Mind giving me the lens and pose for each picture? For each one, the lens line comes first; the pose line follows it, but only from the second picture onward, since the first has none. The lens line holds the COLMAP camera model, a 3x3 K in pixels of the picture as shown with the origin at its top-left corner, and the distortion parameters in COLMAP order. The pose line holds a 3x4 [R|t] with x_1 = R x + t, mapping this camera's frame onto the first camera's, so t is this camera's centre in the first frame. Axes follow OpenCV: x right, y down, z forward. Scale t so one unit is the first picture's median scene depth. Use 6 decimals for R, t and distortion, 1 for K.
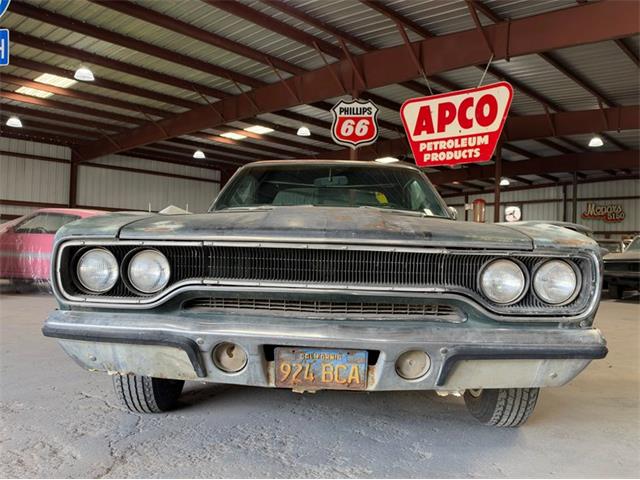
lens RADIAL K [[541.1, 0, 320.0], [0, 541.1, 240.0], [0, 0, 1]] dist [0.139594, -0.261494]
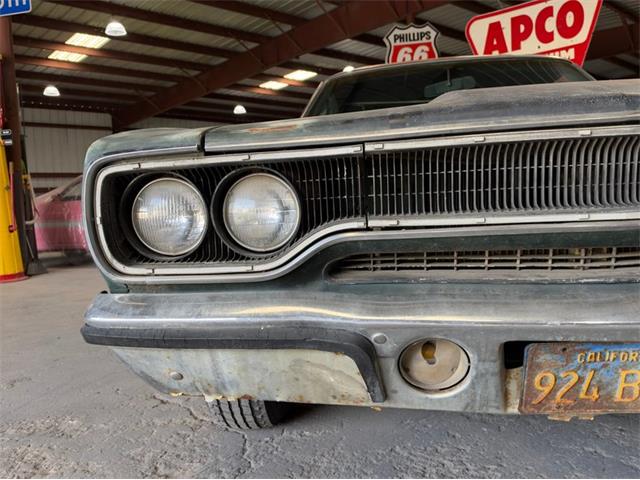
lens RADIAL K [[545.3, 0, 322.3], [0, 545.3, 241.3], [0, 0, 1]] dist [0.102098, -0.219004]
pose [[0.994492, -0.068114, -0.079658, -0.213575], [0.074806, 0.993630, 0.084280, 0.045647], [0.073410, -0.089775, 0.993253, 0.472827]]
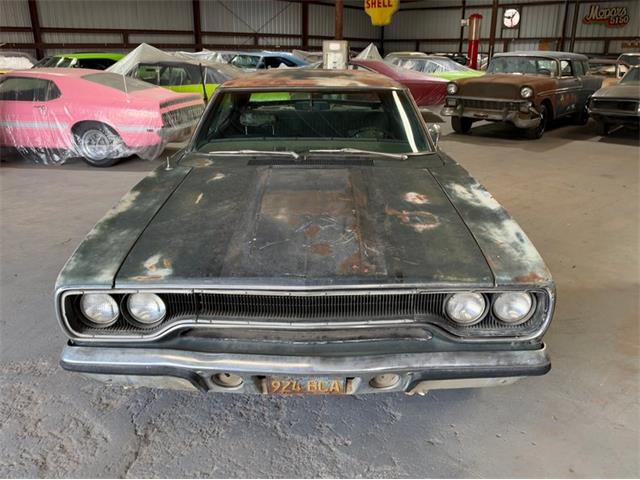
lens RADIAL K [[541.1, 0, 320.0], [0, 541.1, 240.0], [0, 0, 1]] dist [0.139594, -0.261494]
pose [[0.999270, -0.036135, 0.012390, 0.026570], [0.029487, 0.935841, 0.351186, -0.450018], [-0.024285, -0.350564, 0.936224, 0.010249]]
